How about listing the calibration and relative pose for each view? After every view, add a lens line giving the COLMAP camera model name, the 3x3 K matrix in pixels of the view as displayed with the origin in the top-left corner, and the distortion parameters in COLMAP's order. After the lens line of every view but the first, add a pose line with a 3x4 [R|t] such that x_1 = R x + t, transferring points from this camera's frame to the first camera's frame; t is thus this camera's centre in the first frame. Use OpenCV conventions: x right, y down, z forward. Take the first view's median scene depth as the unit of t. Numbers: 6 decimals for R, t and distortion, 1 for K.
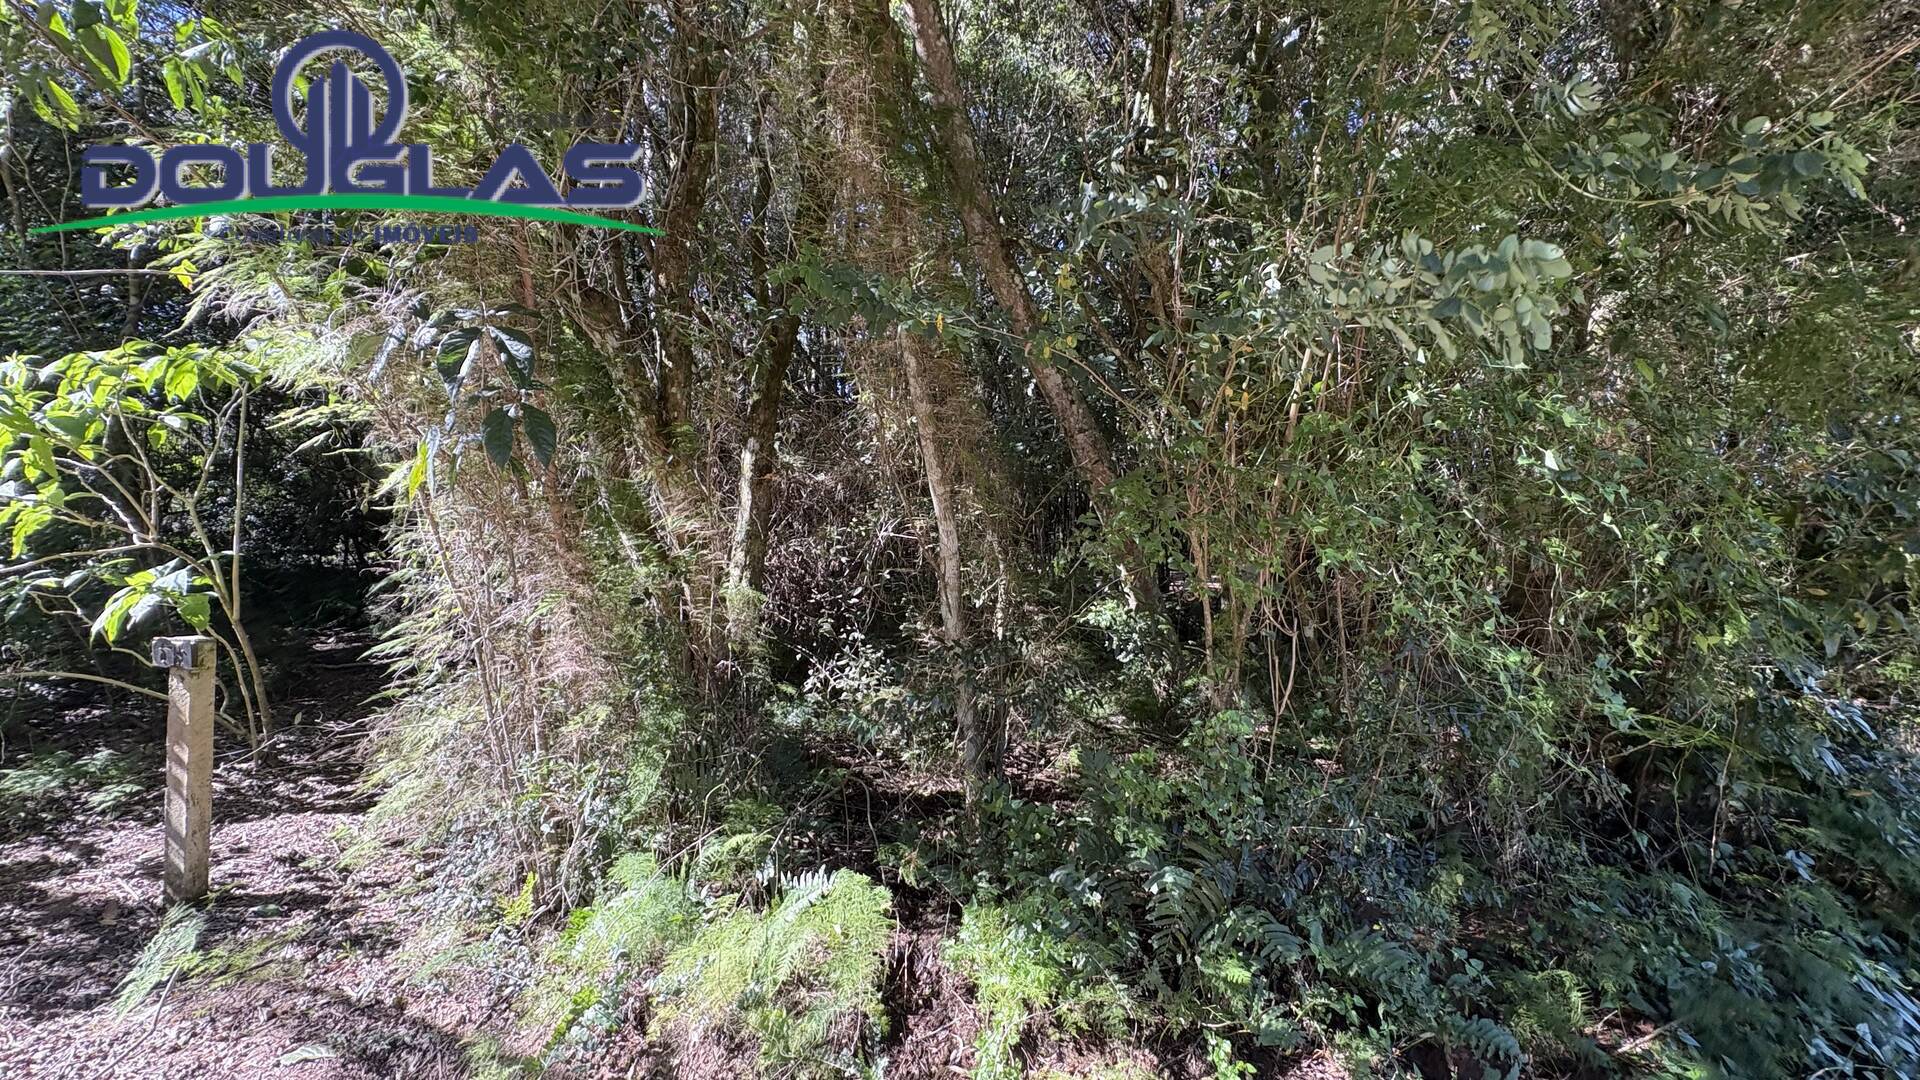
lens RADIAL K [[762.2, 0, 960.0], [0, 762.2, 540.0], [0, 0, 1]] dist [0.000974, 0.000122]
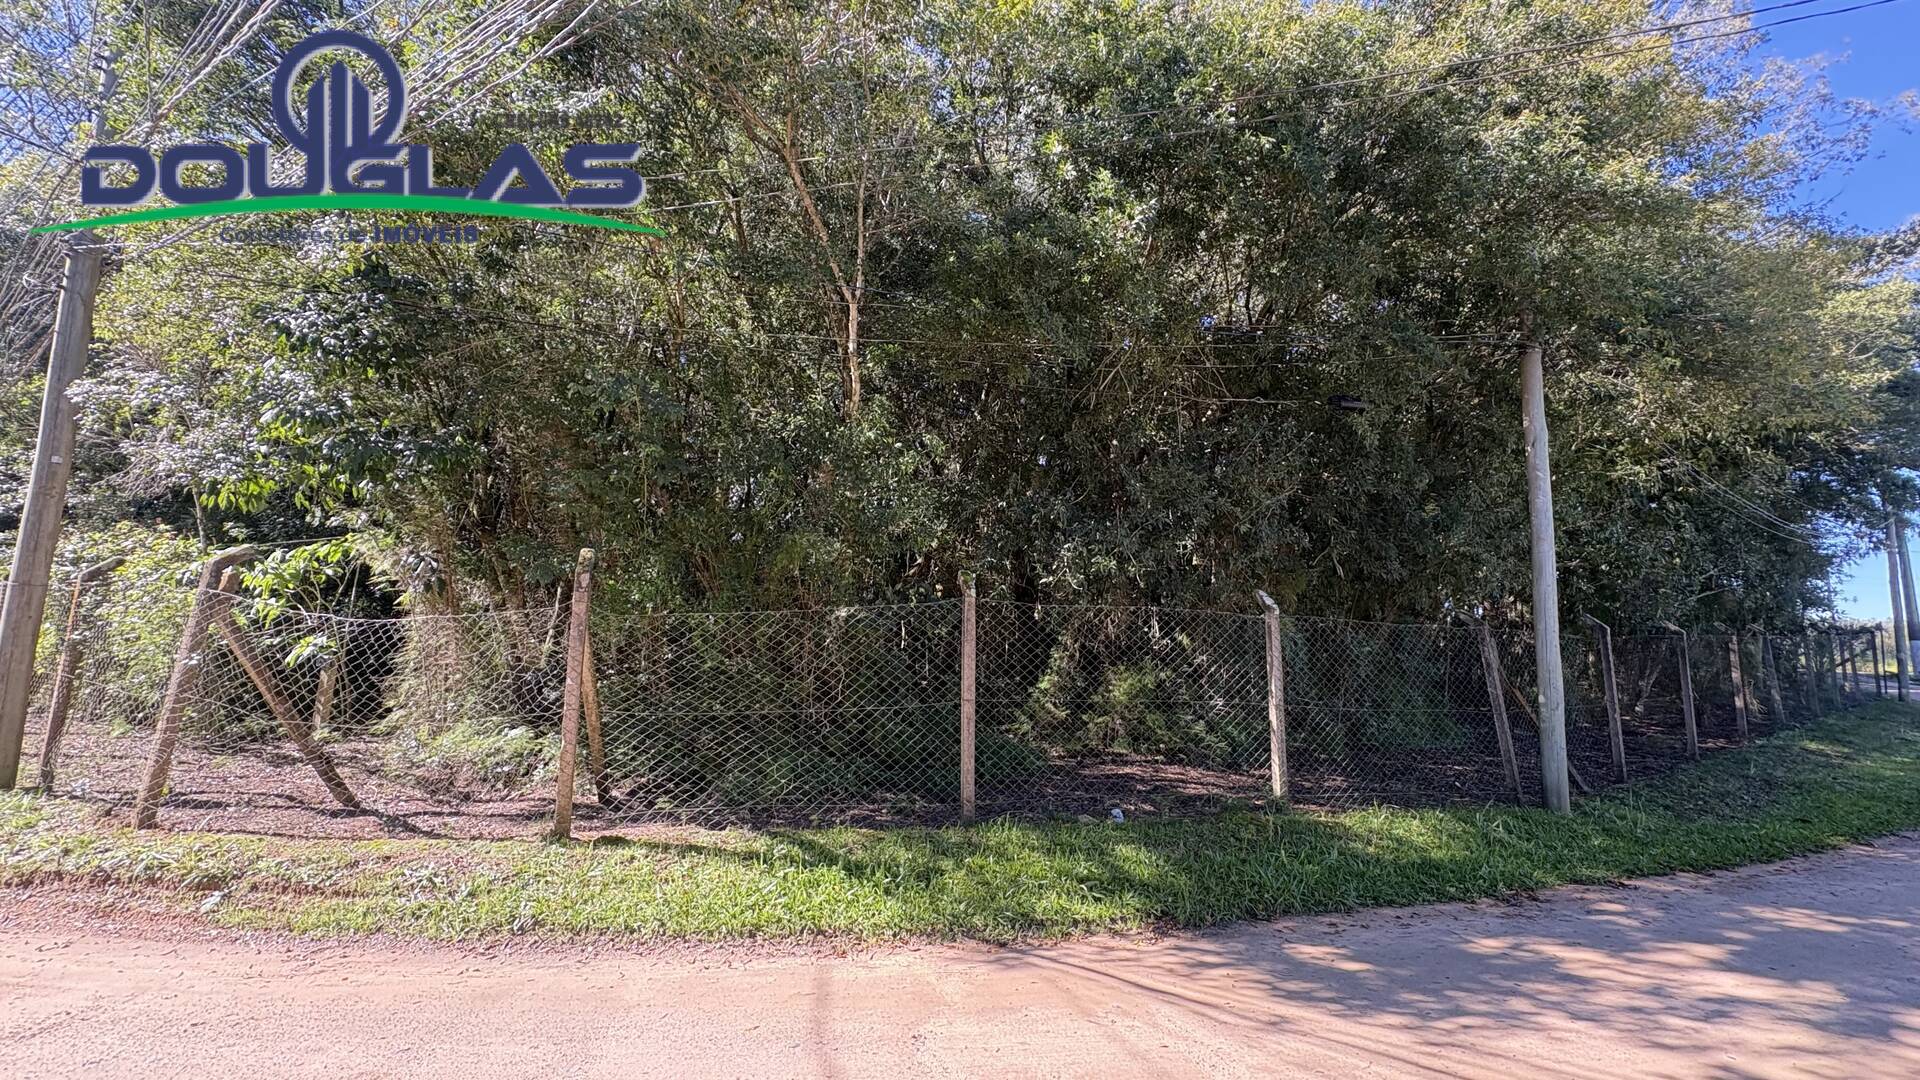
lens RADIAL K [[762.2, 0, 960.0], [0, 762.2, 540.0], [0, 0, 1]] dist [0.000974, 0.000122]
pose [[0.997694, -0.006076, -0.067596, 1.055026], [-0.003306, 0.990451, -0.137826, 0.064766], [0.067788, 0.137732, 0.988147, -1.192155]]
